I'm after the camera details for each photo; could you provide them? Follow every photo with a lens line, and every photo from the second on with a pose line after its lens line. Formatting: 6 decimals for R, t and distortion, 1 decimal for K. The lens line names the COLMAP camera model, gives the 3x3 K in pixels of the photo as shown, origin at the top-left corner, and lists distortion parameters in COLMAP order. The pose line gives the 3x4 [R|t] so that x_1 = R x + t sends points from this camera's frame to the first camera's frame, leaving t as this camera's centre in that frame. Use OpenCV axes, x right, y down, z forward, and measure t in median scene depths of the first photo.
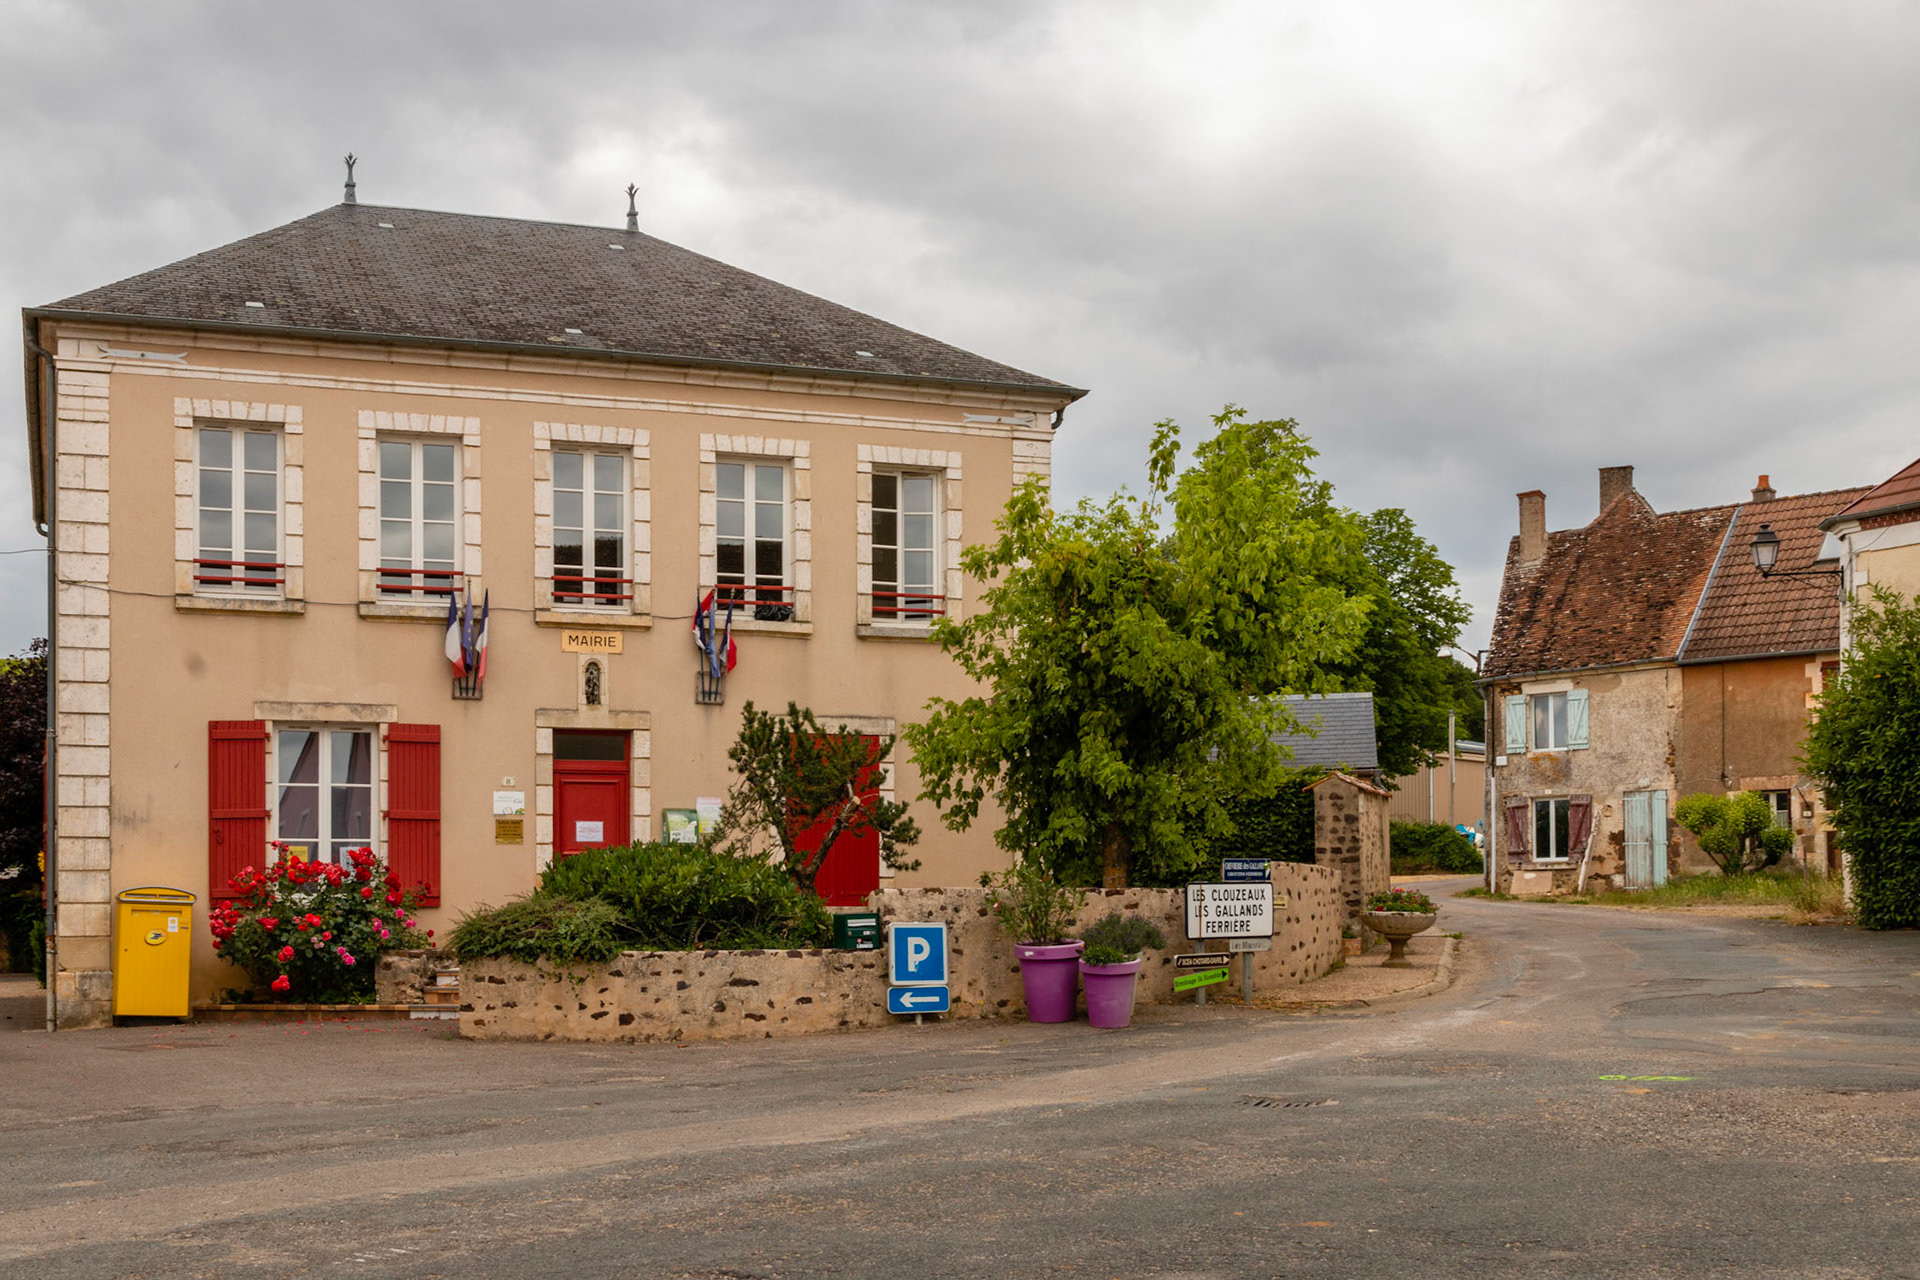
lens RADIAL K [[4316.9, 0, 960.0], [0, 4316.9, 640.0], [0, 0, 1]] dist [-0.958509, 7.049991]
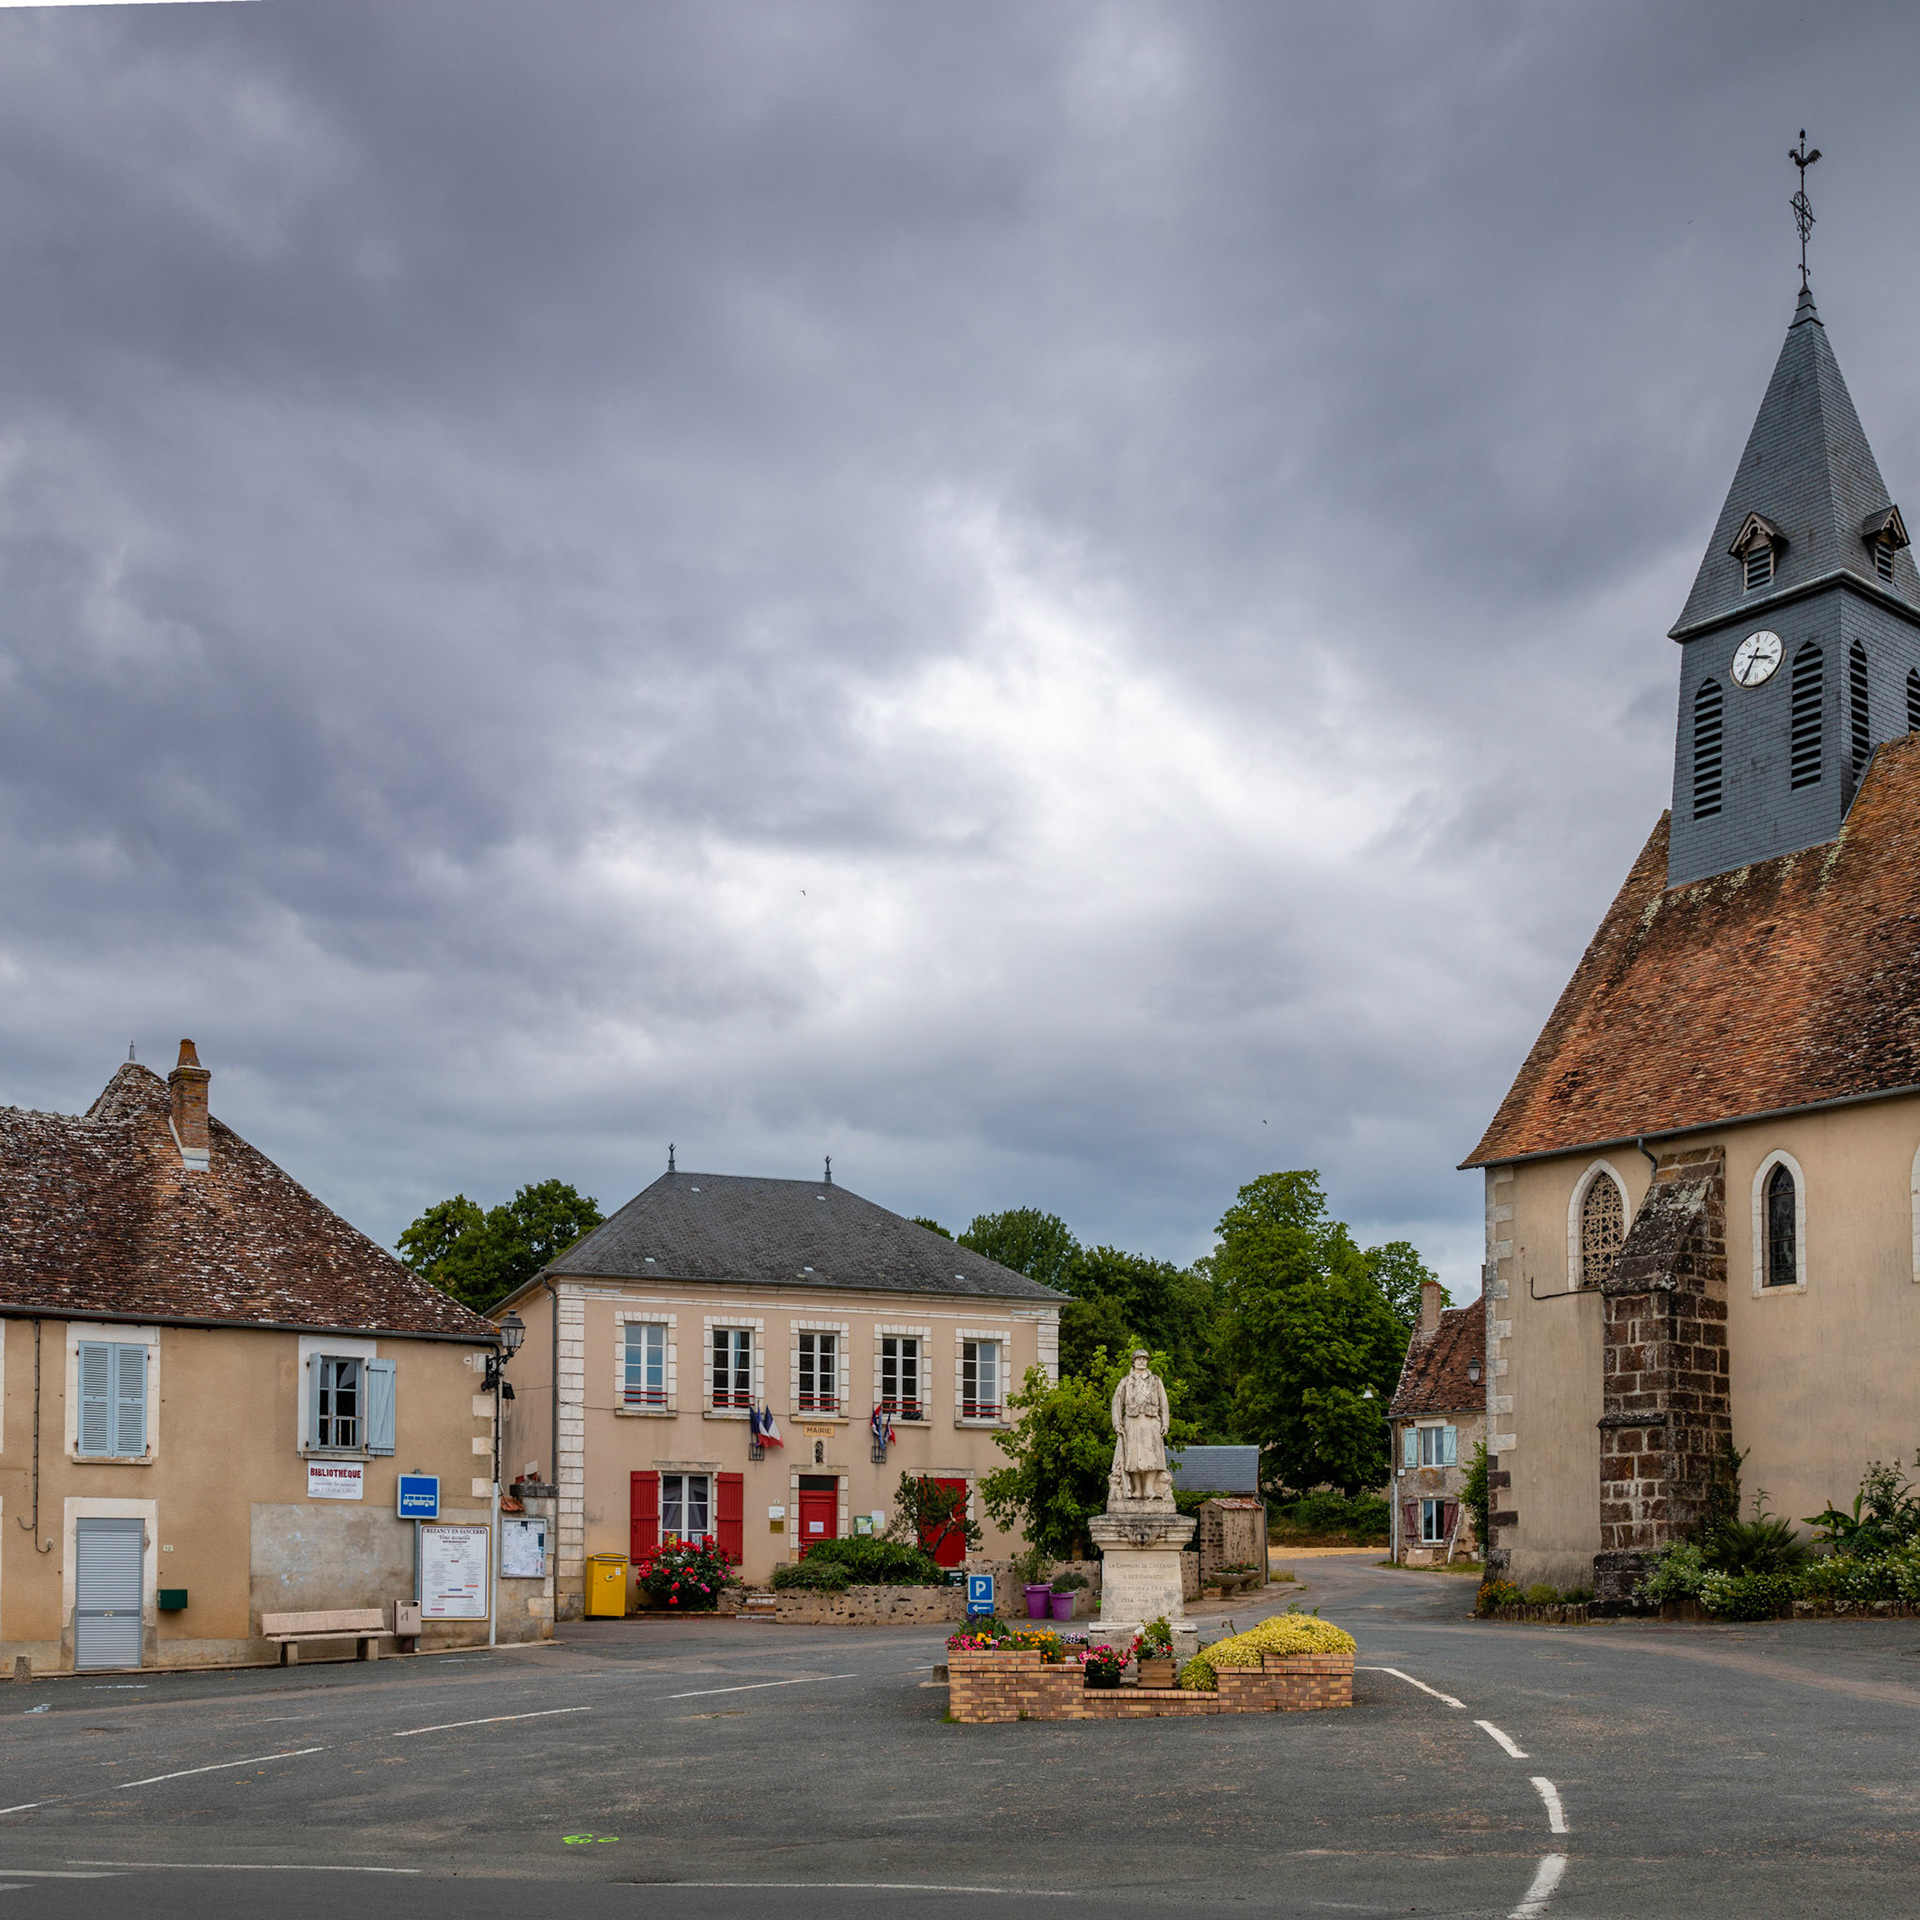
lens RADIAL K [[4903.3, 0, 1036.2], [0, 4903.3, 954.1], [0, 0, 1]] dist [-0.759415, 6.696422]
pose [[0.999879, 0.013579, -0.007576, 0.029084], [-0.014032, 0.997898, -0.063275, -0.082865], [0.006701, 0.063373, 0.997967, -1.312370]]
